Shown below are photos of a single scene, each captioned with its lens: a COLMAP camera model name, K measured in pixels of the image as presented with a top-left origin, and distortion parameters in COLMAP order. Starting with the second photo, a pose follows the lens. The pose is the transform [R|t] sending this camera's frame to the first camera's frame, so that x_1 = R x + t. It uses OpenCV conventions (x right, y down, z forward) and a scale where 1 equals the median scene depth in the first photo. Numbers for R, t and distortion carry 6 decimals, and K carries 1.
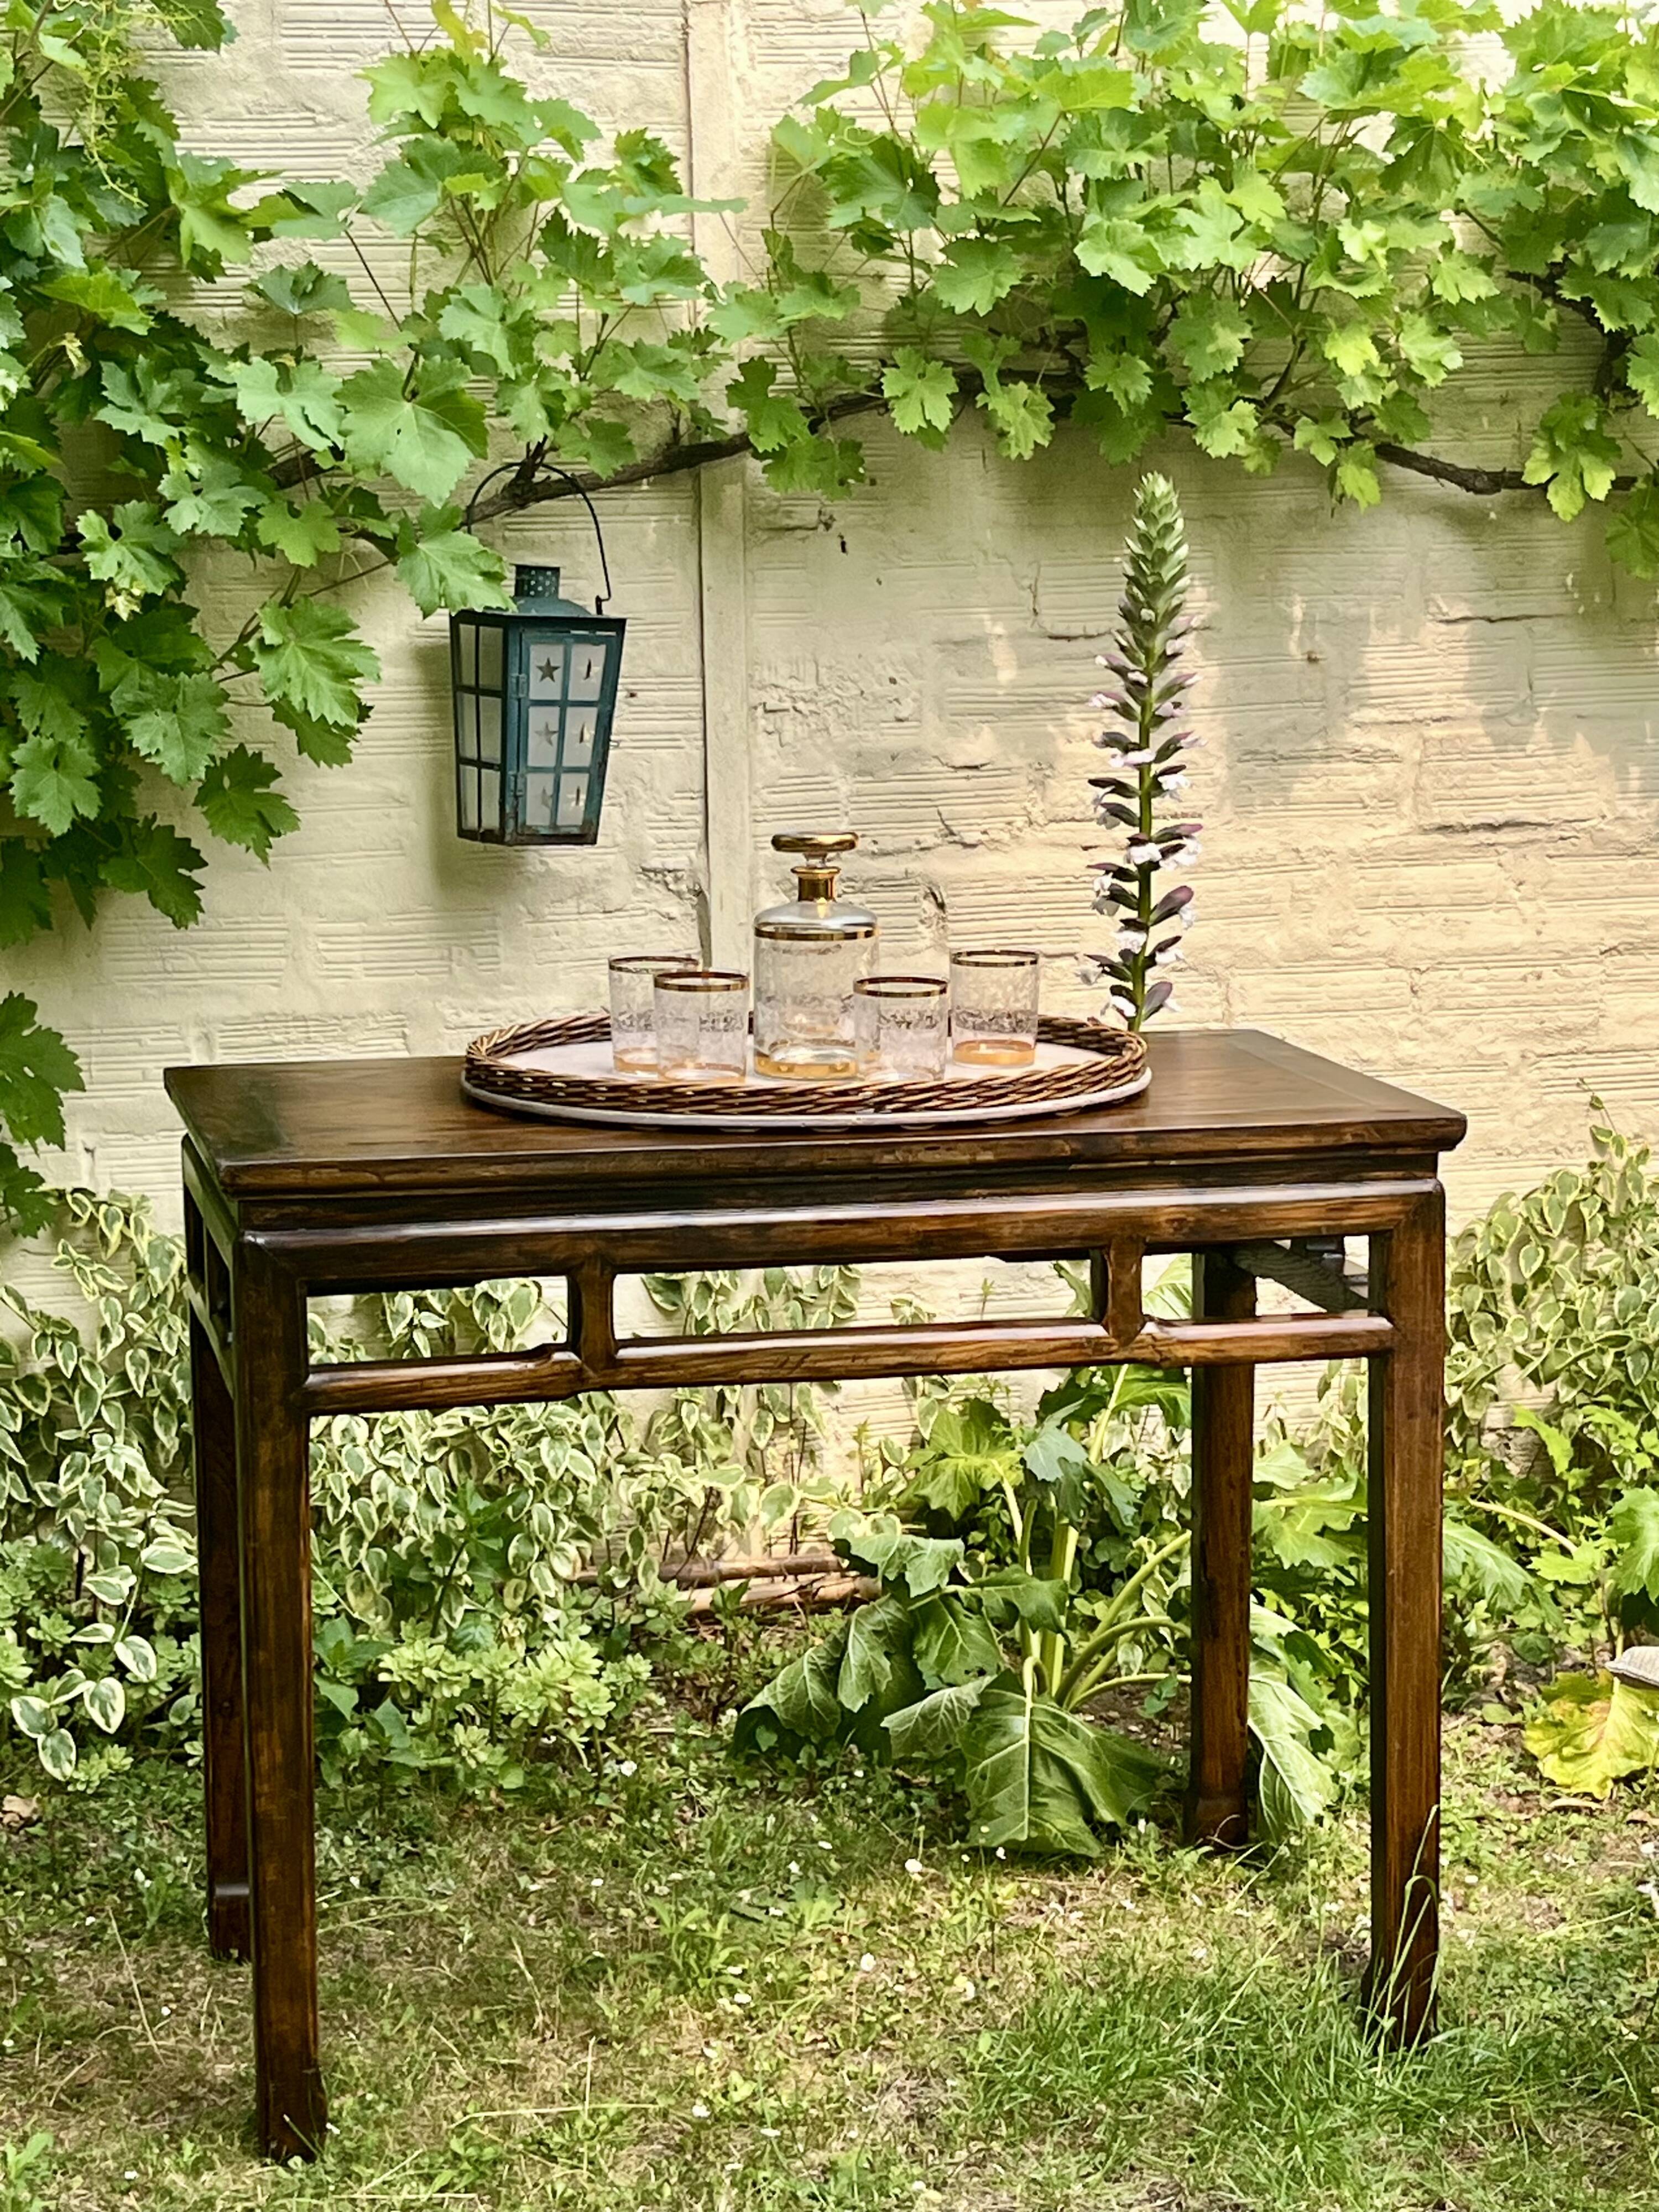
lens RADIAL K [[3945.1, 0, 829.5], [0, 3945.1, 1106.0], [0, 0, 1]] dist [0.182817, -1.075752]
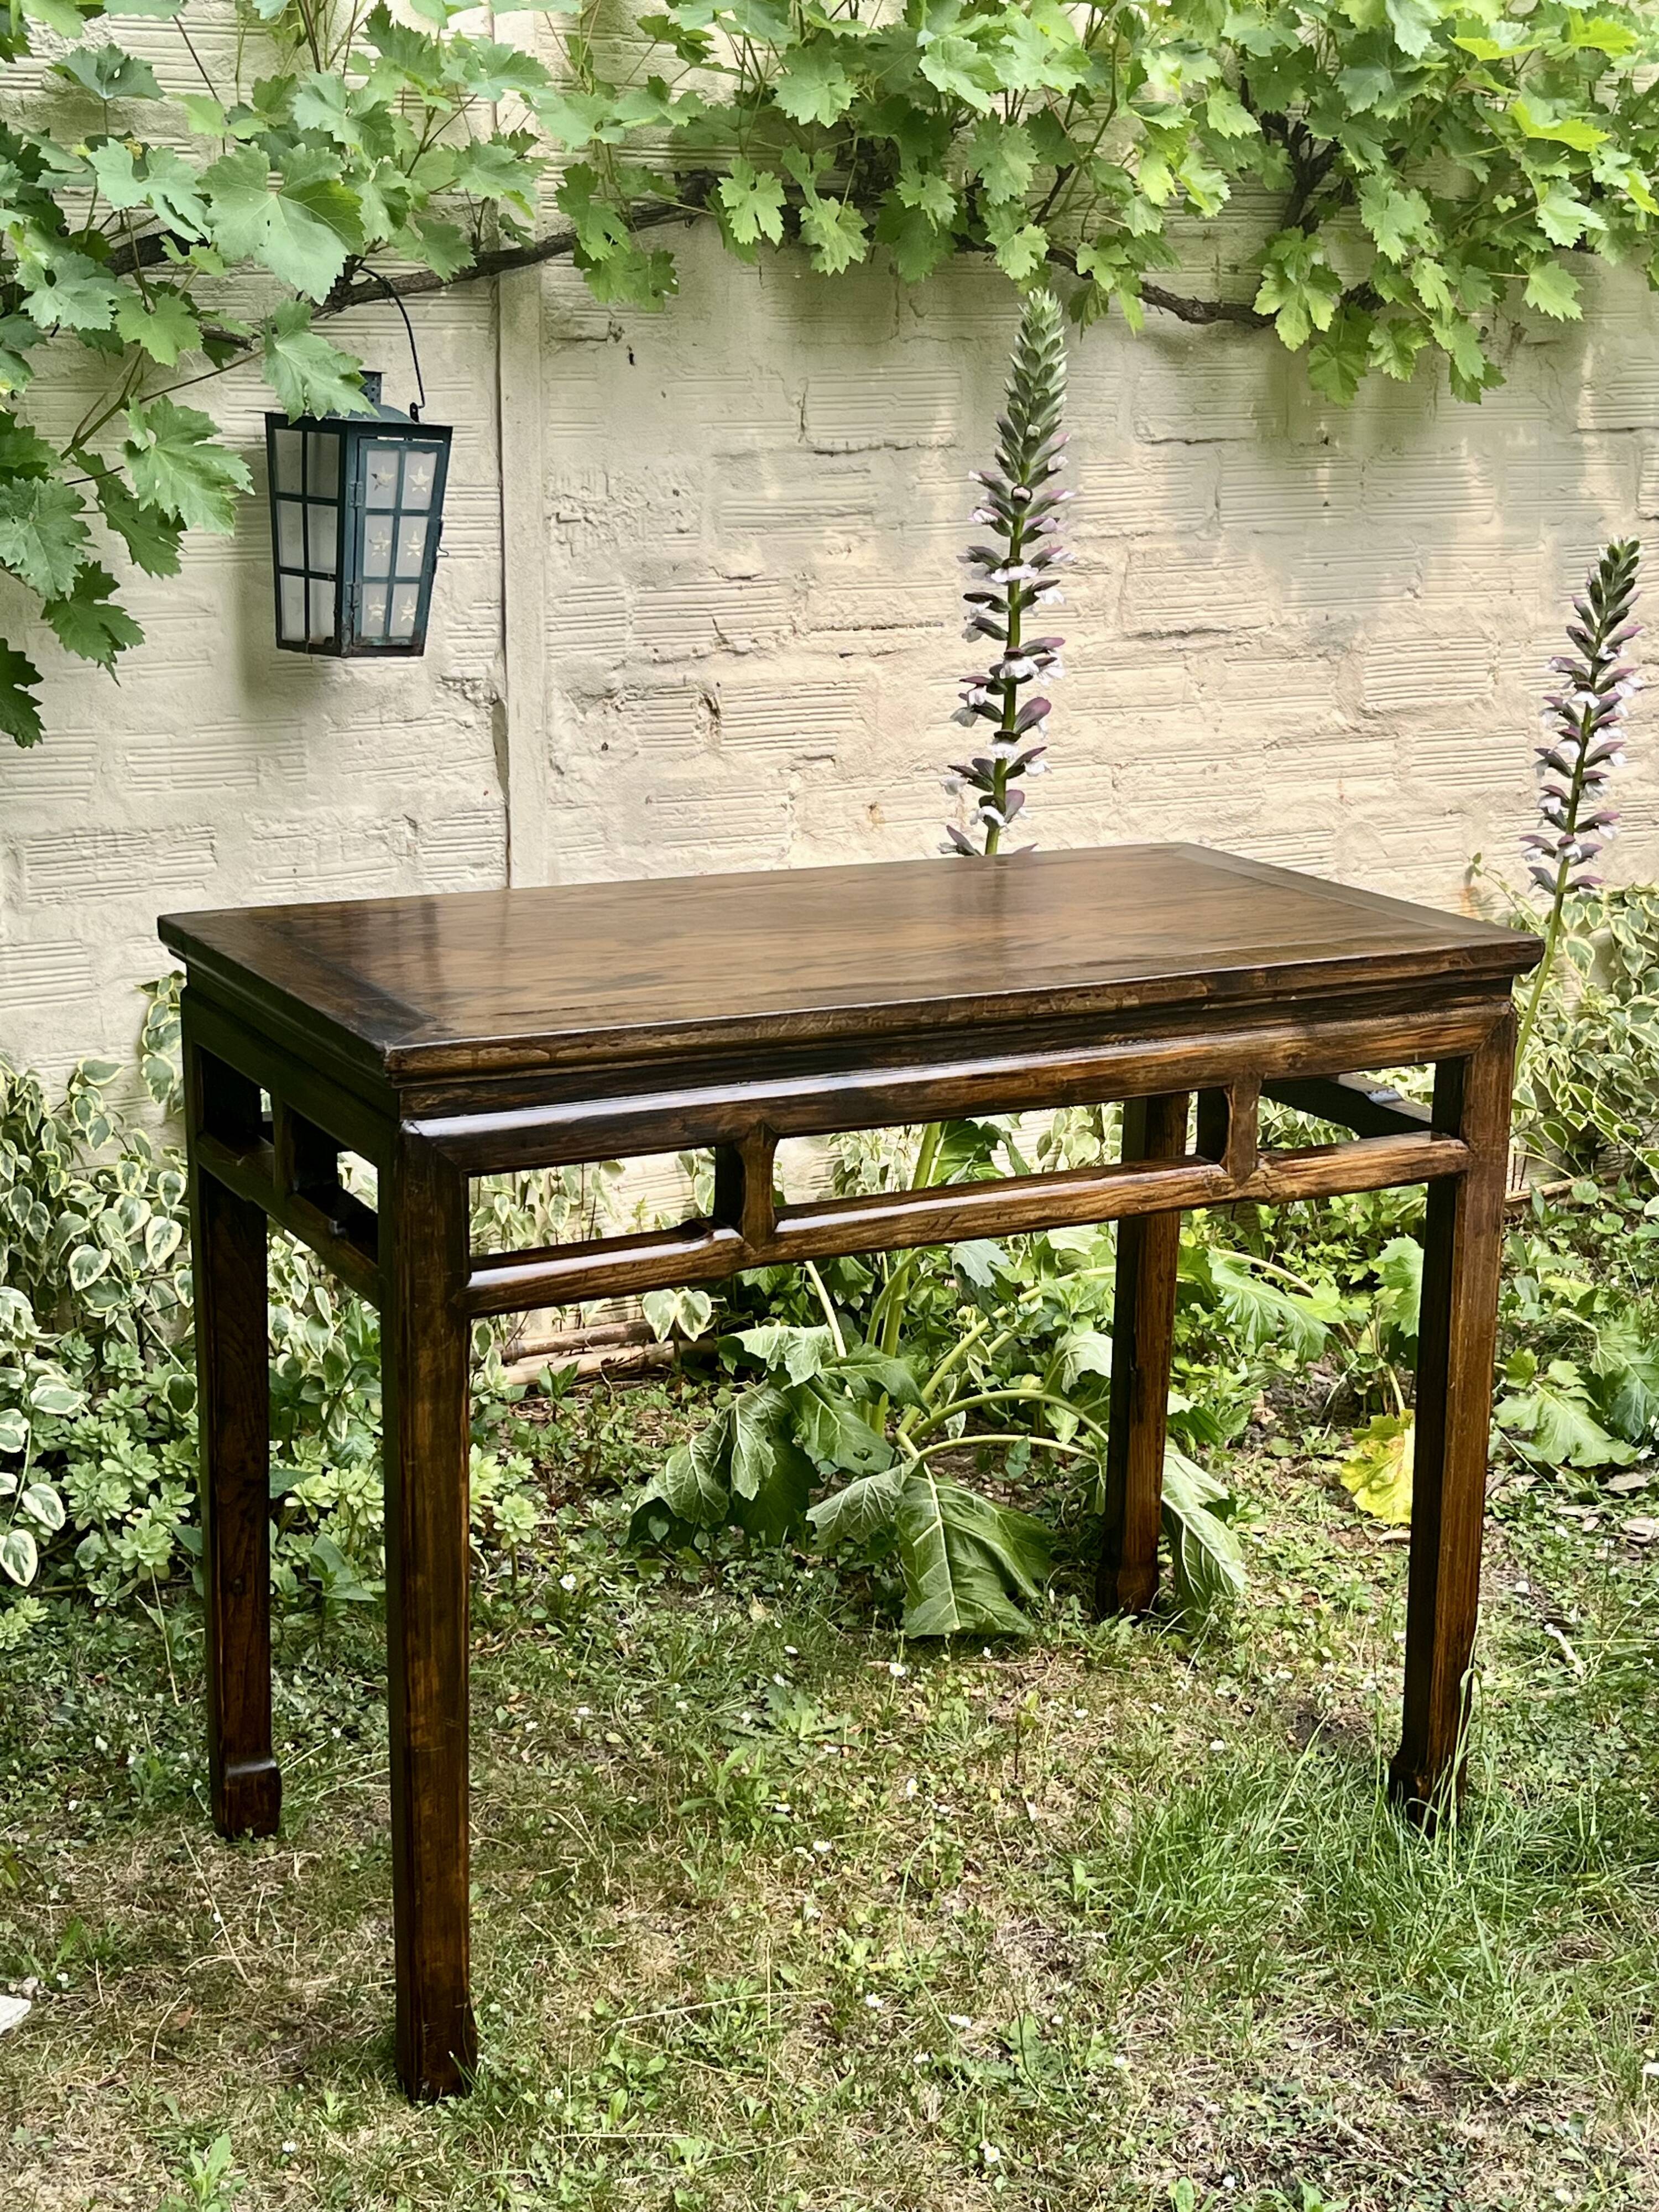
lens RADIAL K [[2981.8, 0, 829.5], [0, 2981.8, 1106.0], [0, 0, 1]] dist [0.137130, -0.567848]
pose [[0.965836, -0.042494, 0.255646, -0.164638], [0.017901, 0.995048, 0.097768, -0.025805], [-0.258534, -0.089851, 0.961814, 0.239260]]
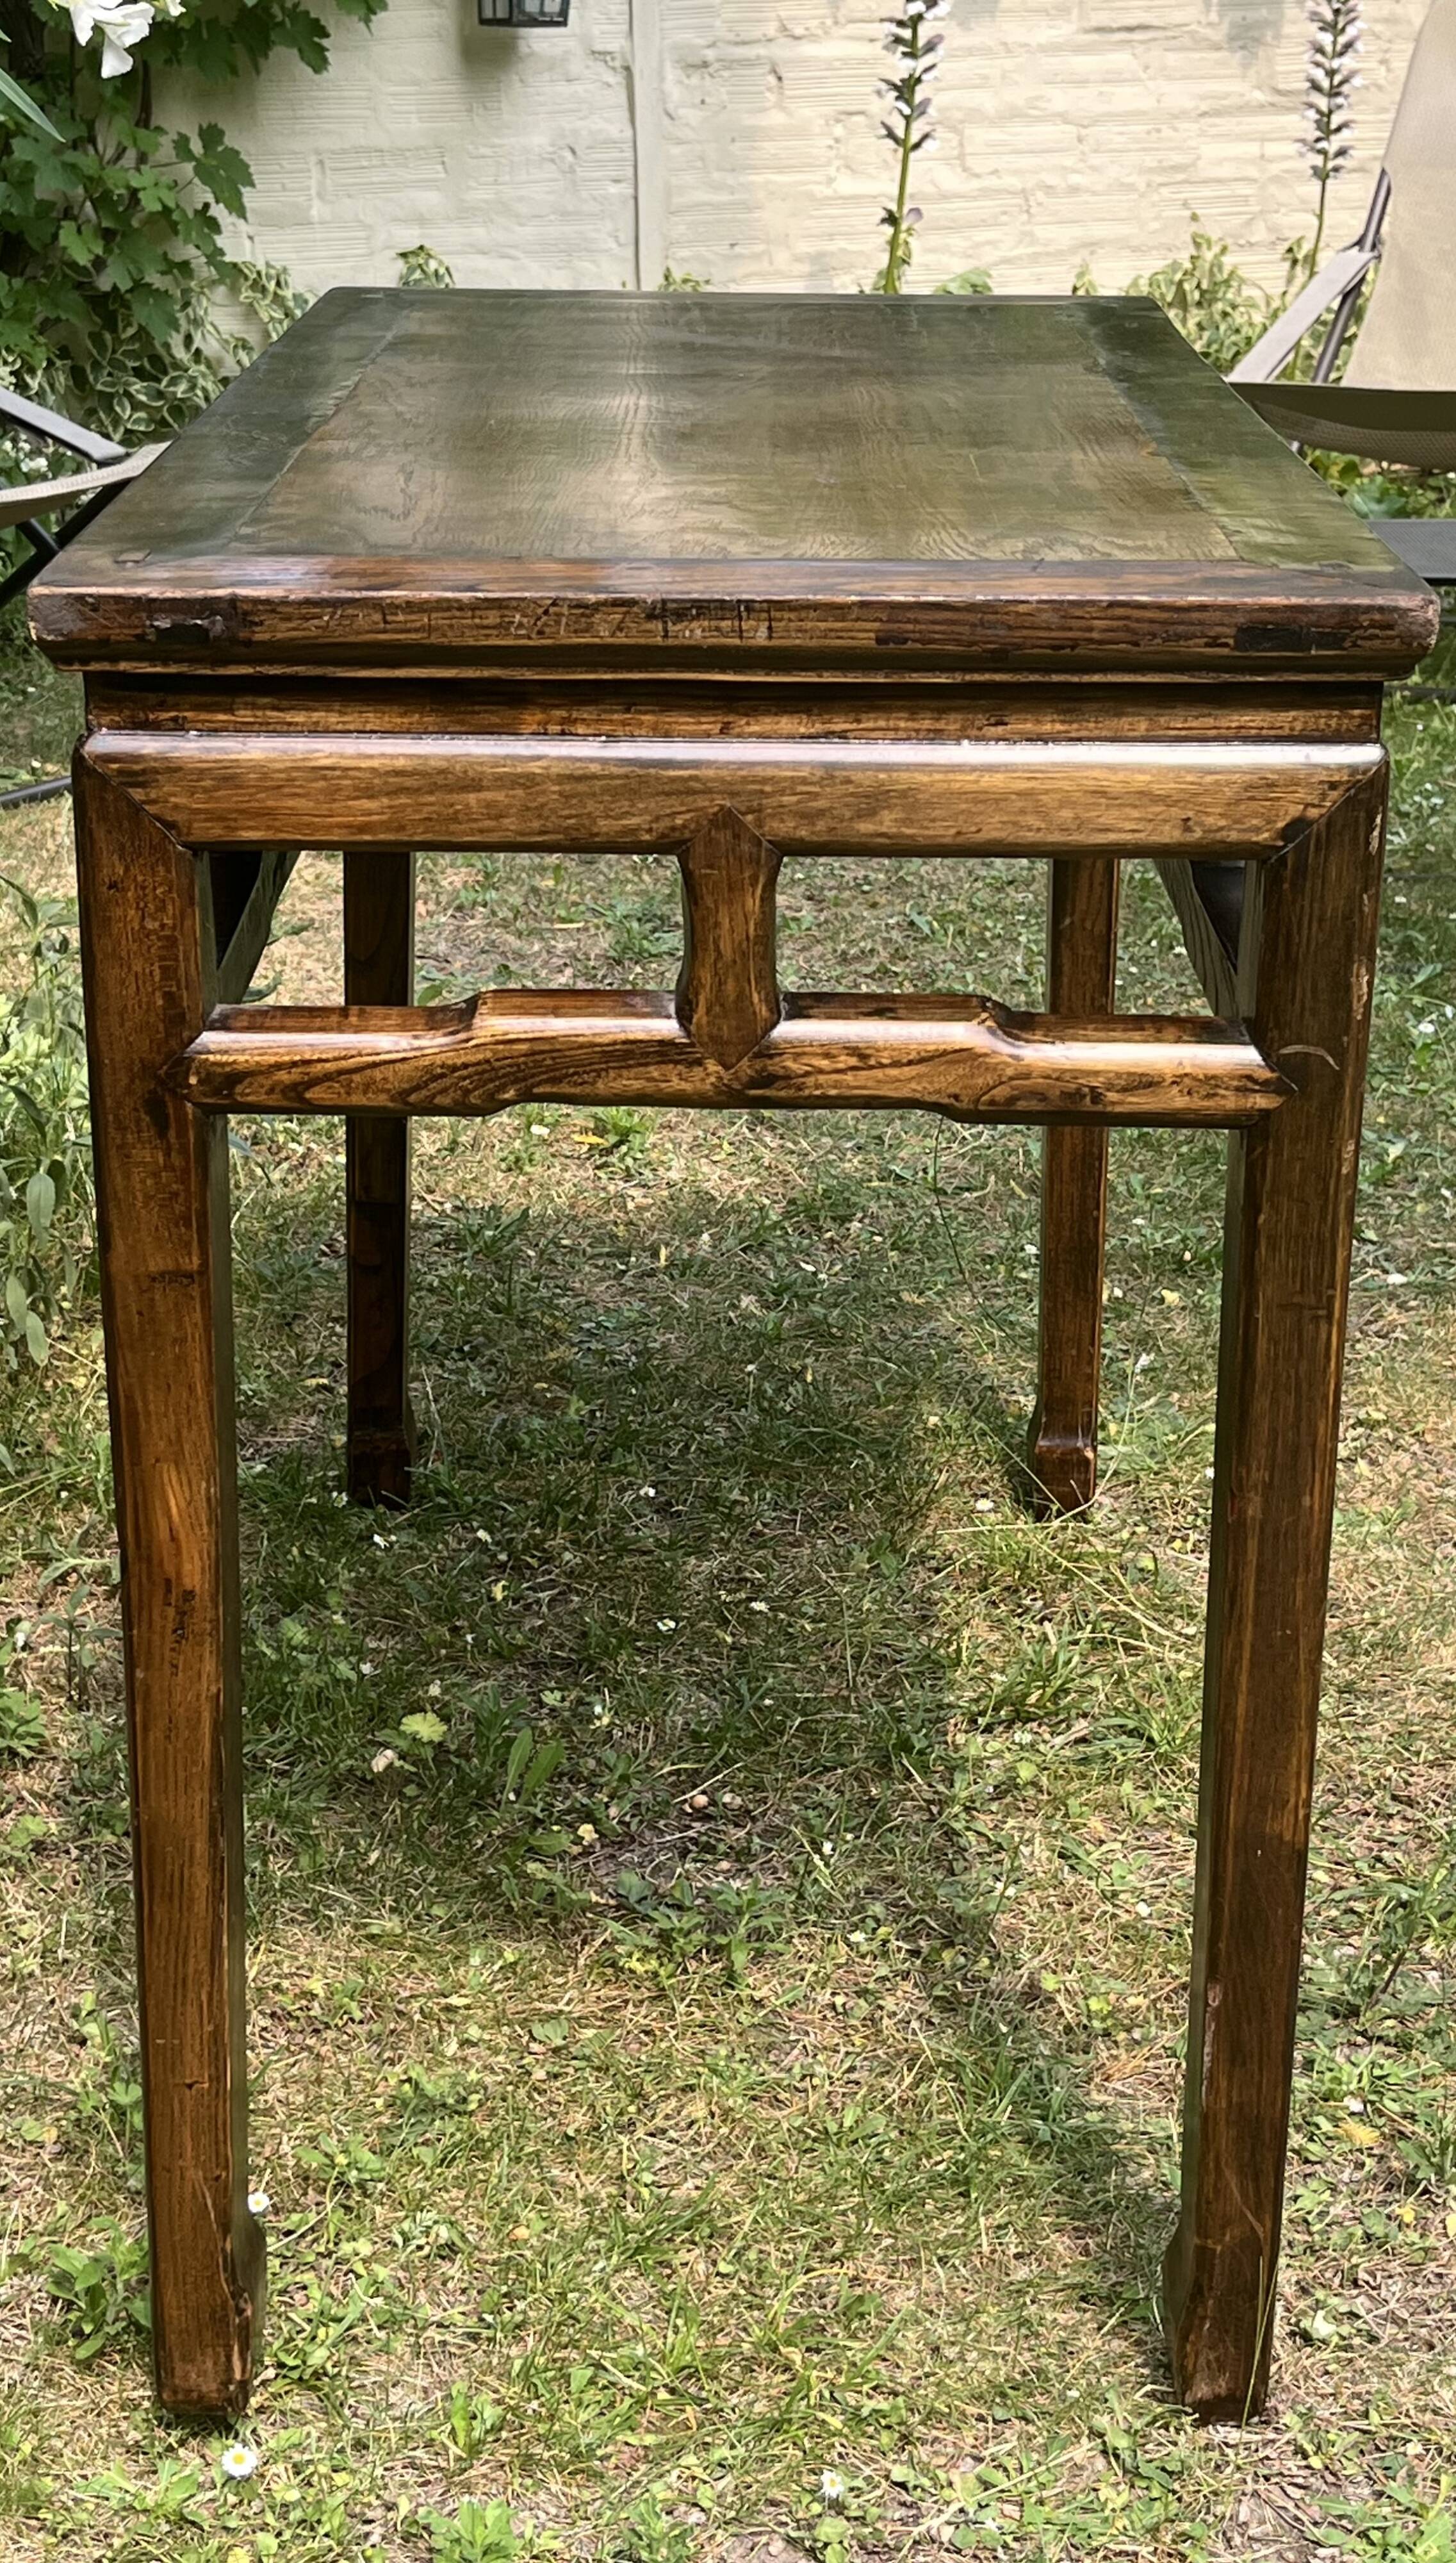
lens RADIAL K [[3628.5, 0, 728.0], [0, 3628.5, 1281.5], [0, 0, 1]] dist [0.013210, -0.003541]
pose [[0.998807, -0.024376, 0.042322, -0.071182], [0.016522, 0.984093, 0.176886, 0.179334], [-0.045961, -0.175976, 0.983321, -0.548619]]
